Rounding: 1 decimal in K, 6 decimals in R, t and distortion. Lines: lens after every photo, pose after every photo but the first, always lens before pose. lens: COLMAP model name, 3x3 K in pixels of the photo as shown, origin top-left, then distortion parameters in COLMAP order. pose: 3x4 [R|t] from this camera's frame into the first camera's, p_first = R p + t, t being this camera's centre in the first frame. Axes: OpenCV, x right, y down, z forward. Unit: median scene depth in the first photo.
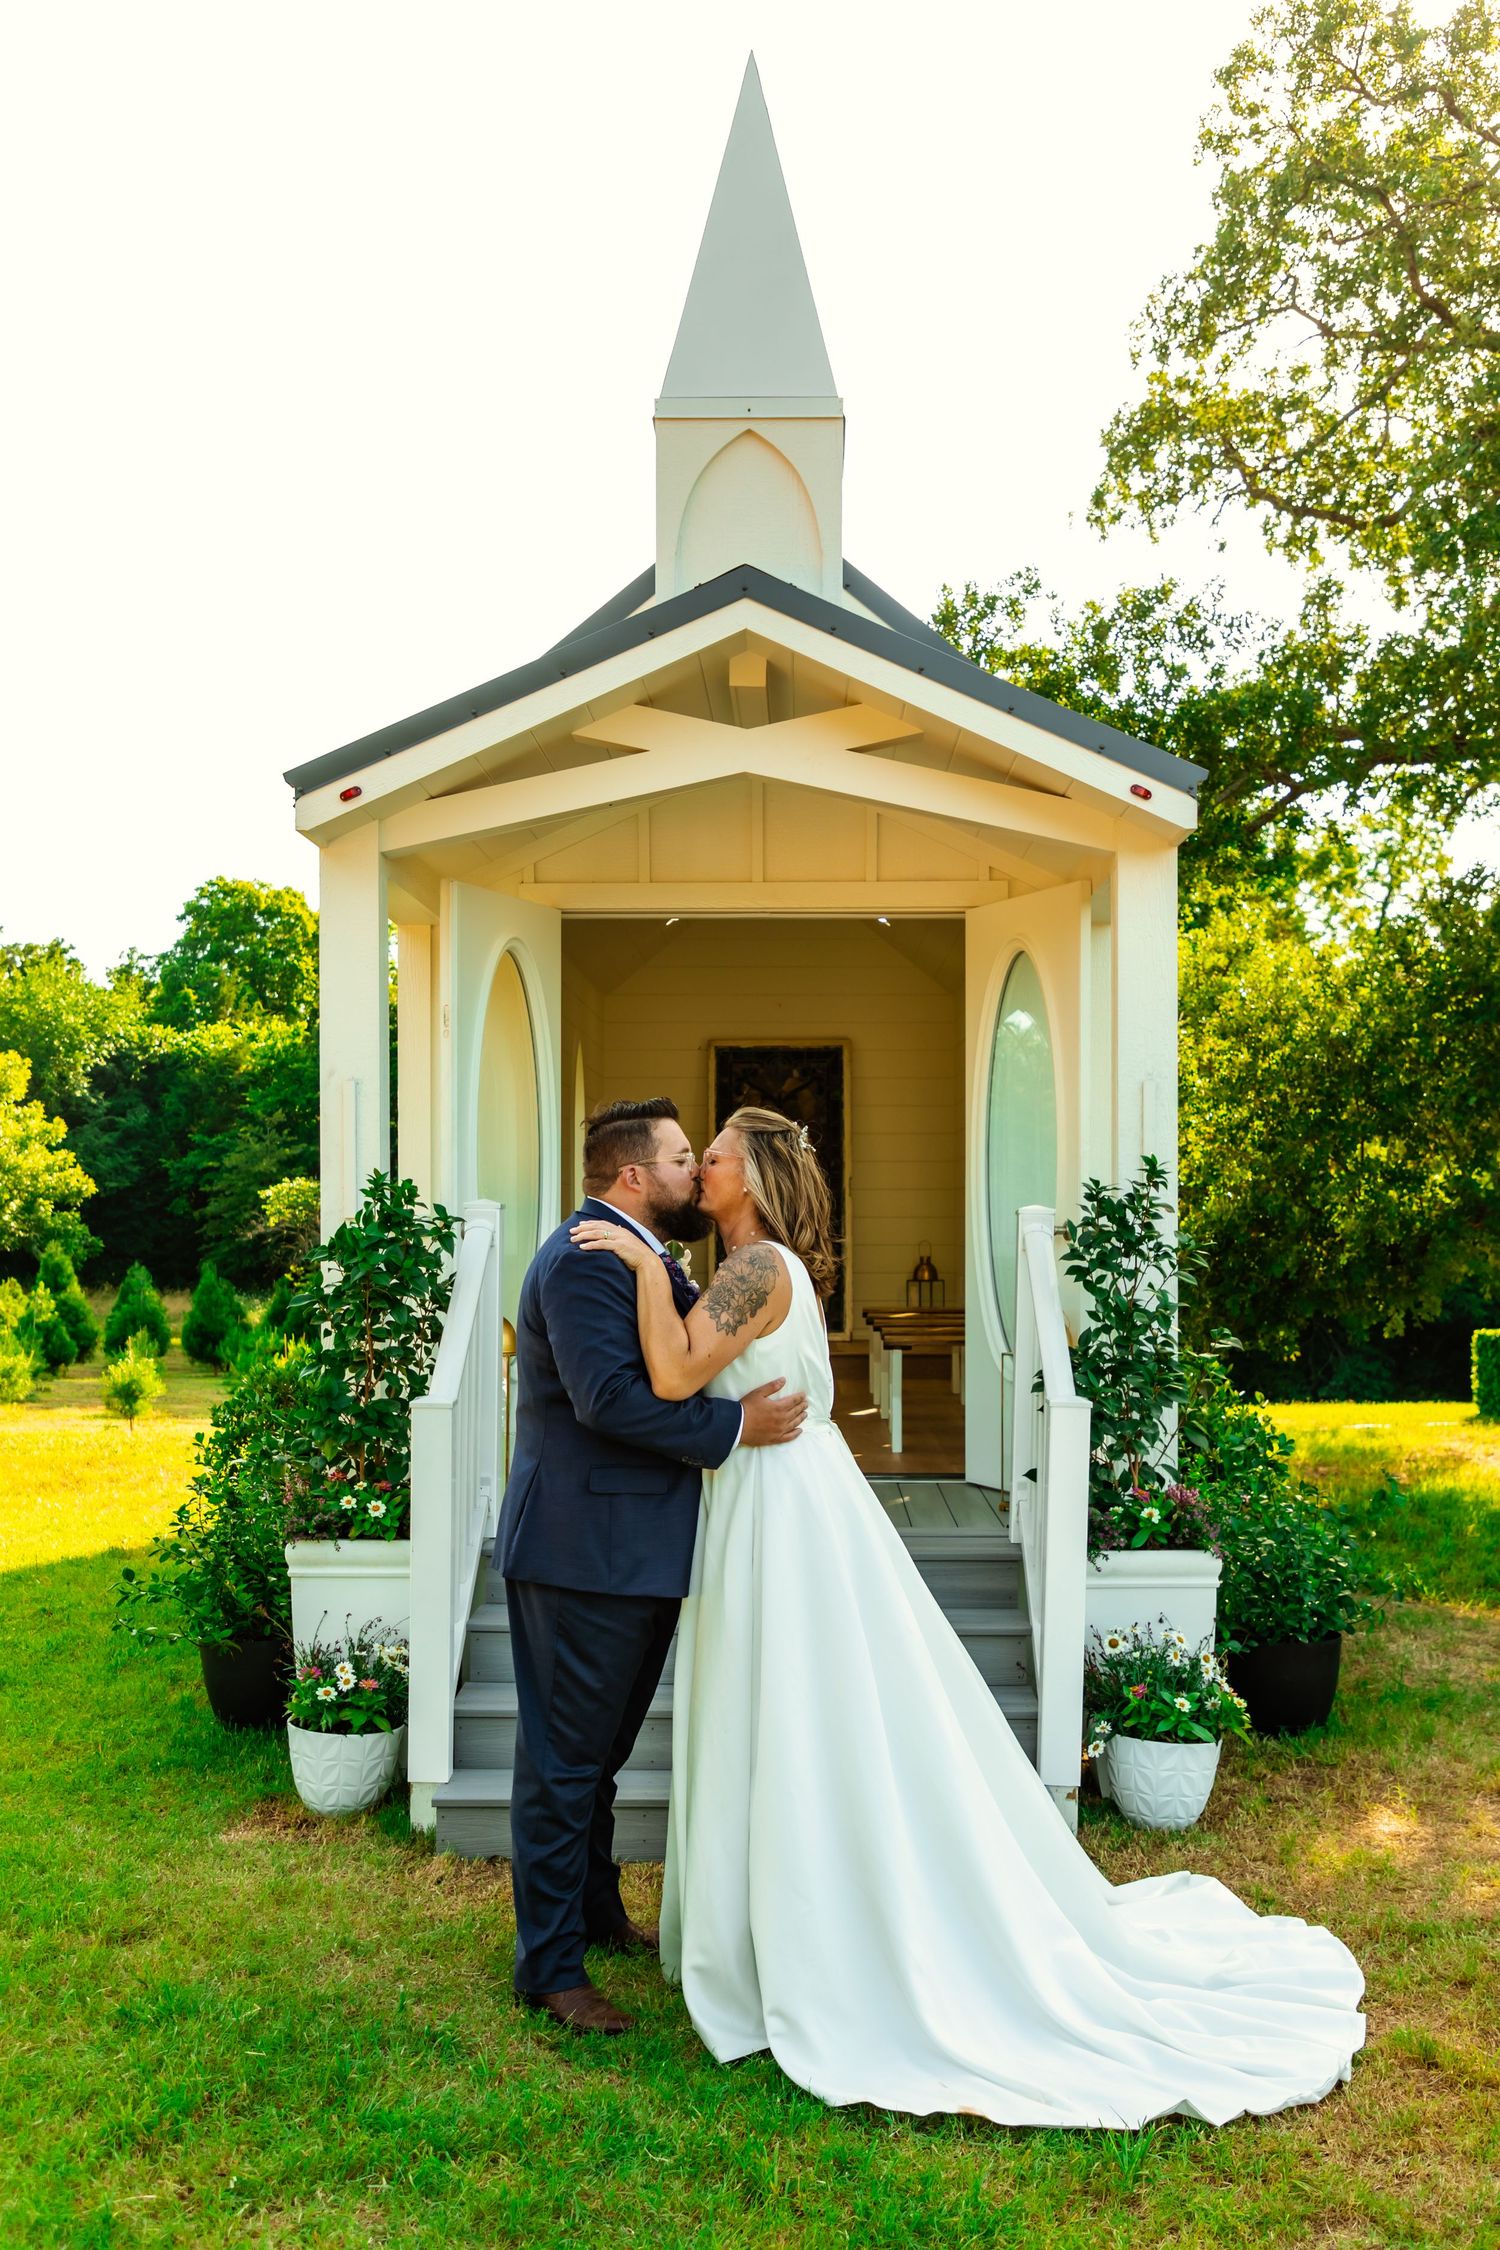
lens RADIAL K [[1993.8, 0, 750.0], [0, 1993.8, 1125.0], [0, 0, 1]] dist [-0.006333, -0.003308]
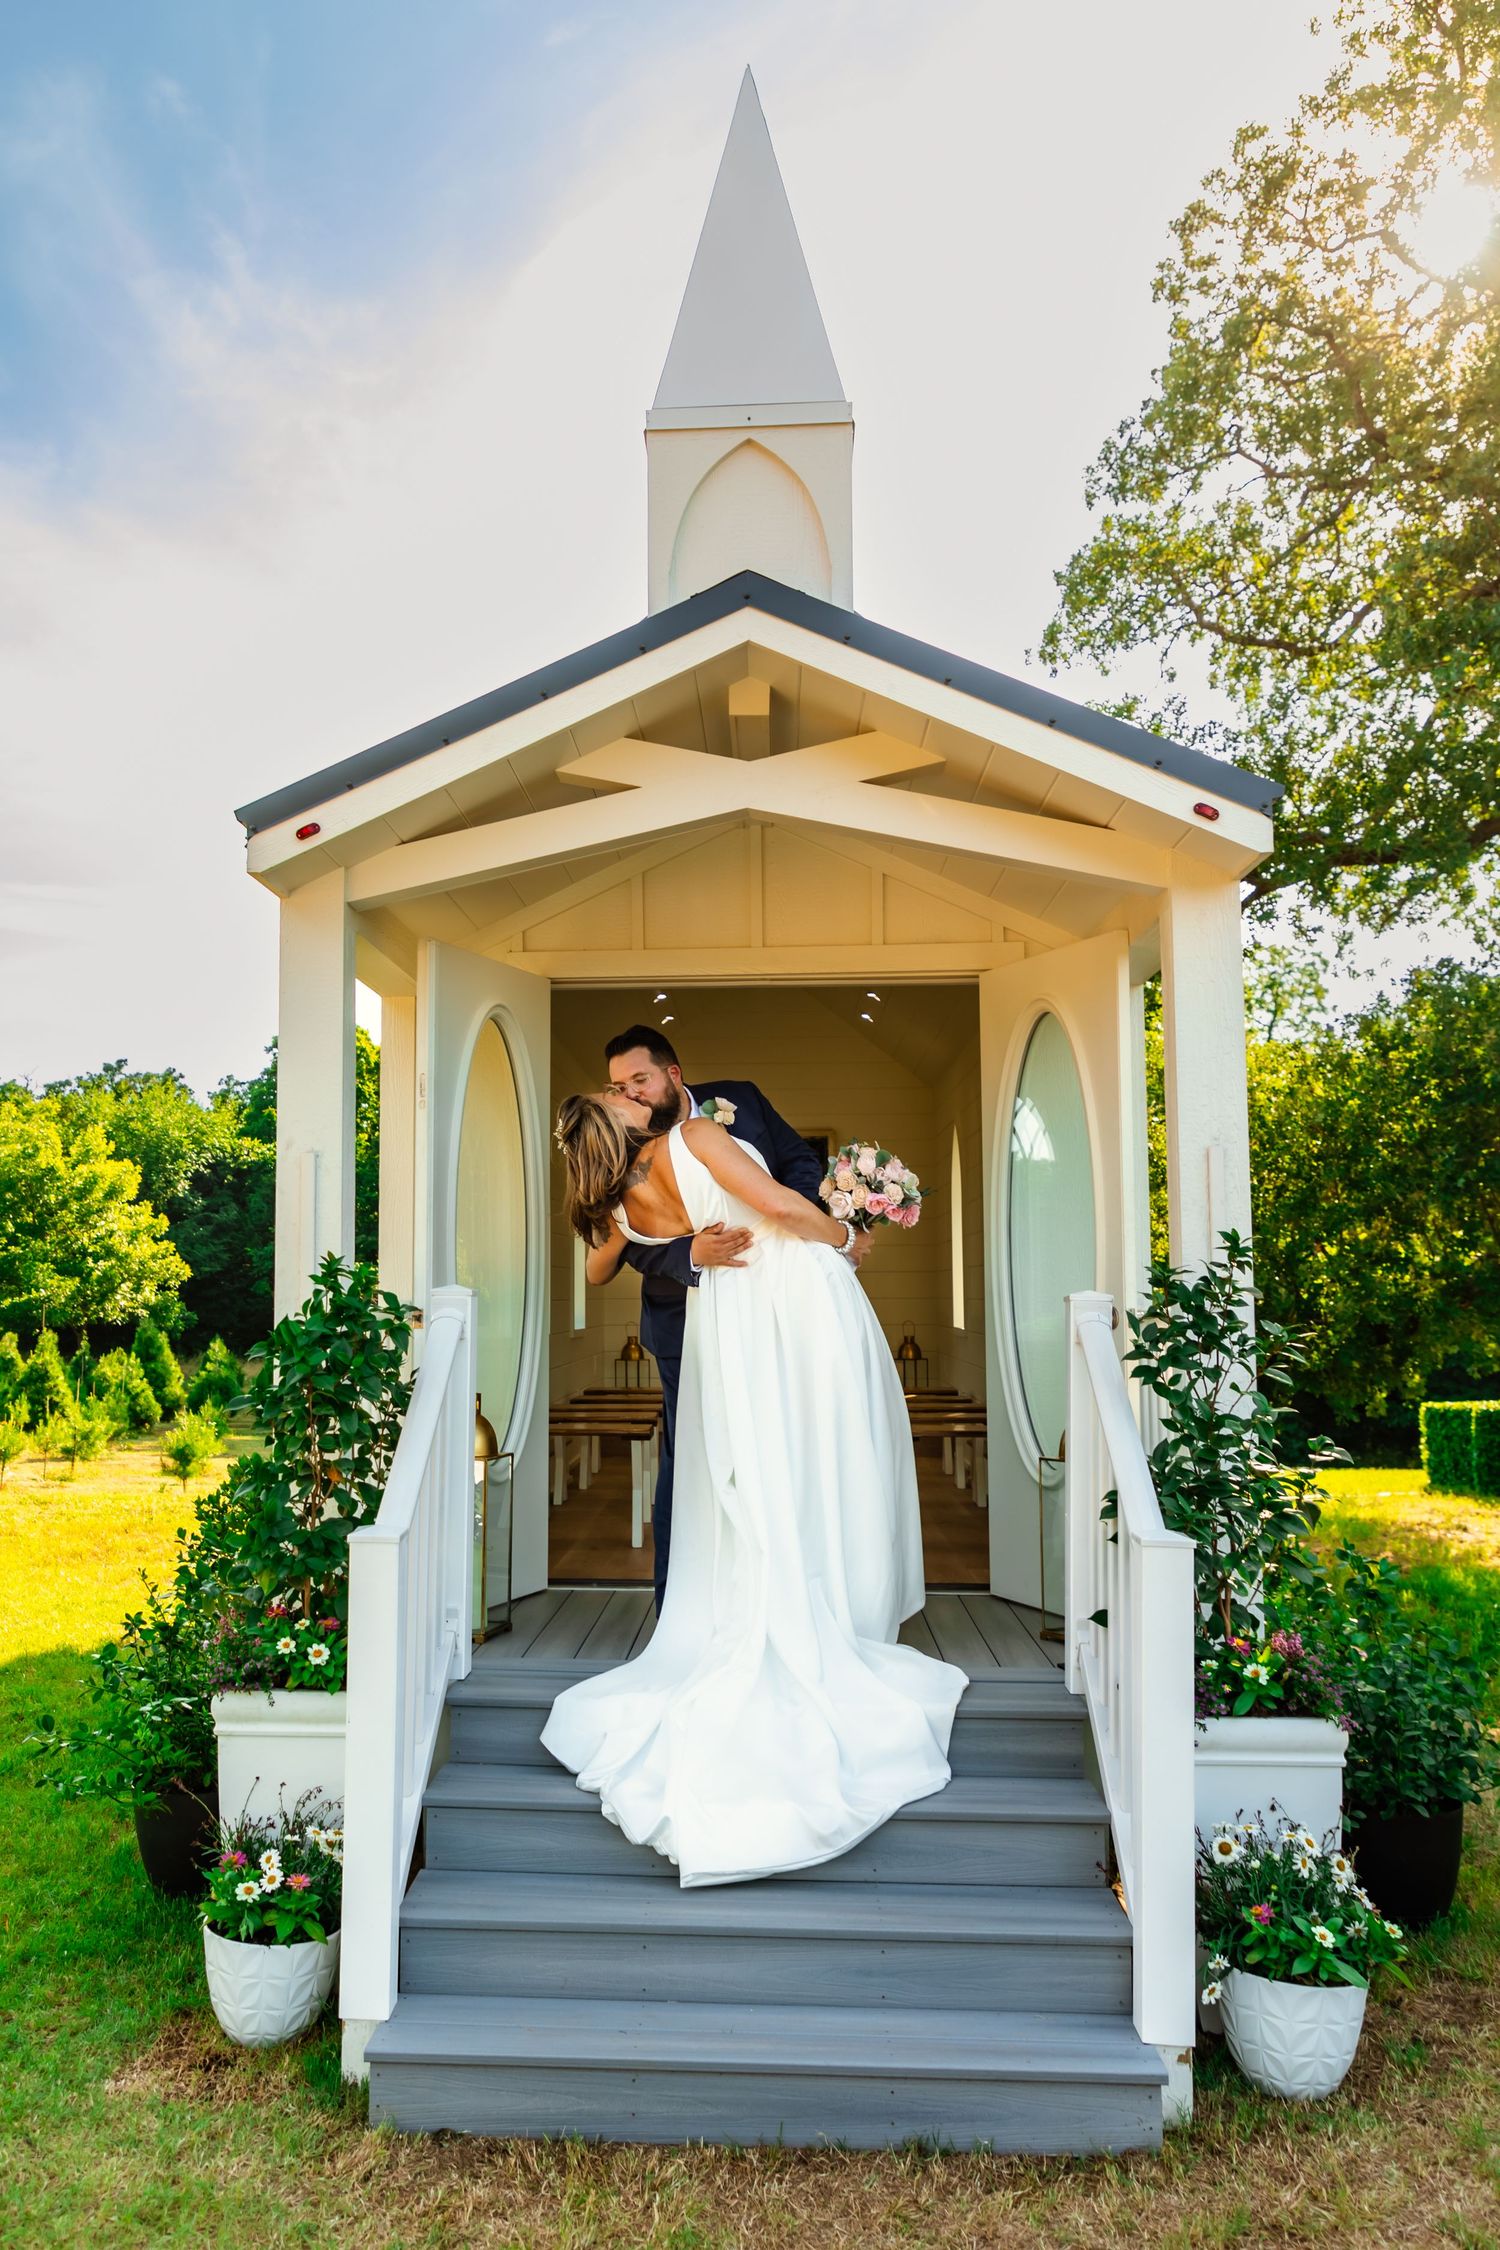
lens RADIAL K [[1491.9, 0, 687.5], [0, 1491.9, 1116.8], [0, 0, 1]] dist [-0.006464, -0.000619]
pose [[0.999658, -0.005518, -0.025579, -0.013174], [0.003690, 0.997472, -0.070970, 0.010400], [0.025905, 0.070851, 0.997150, 0.348177]]
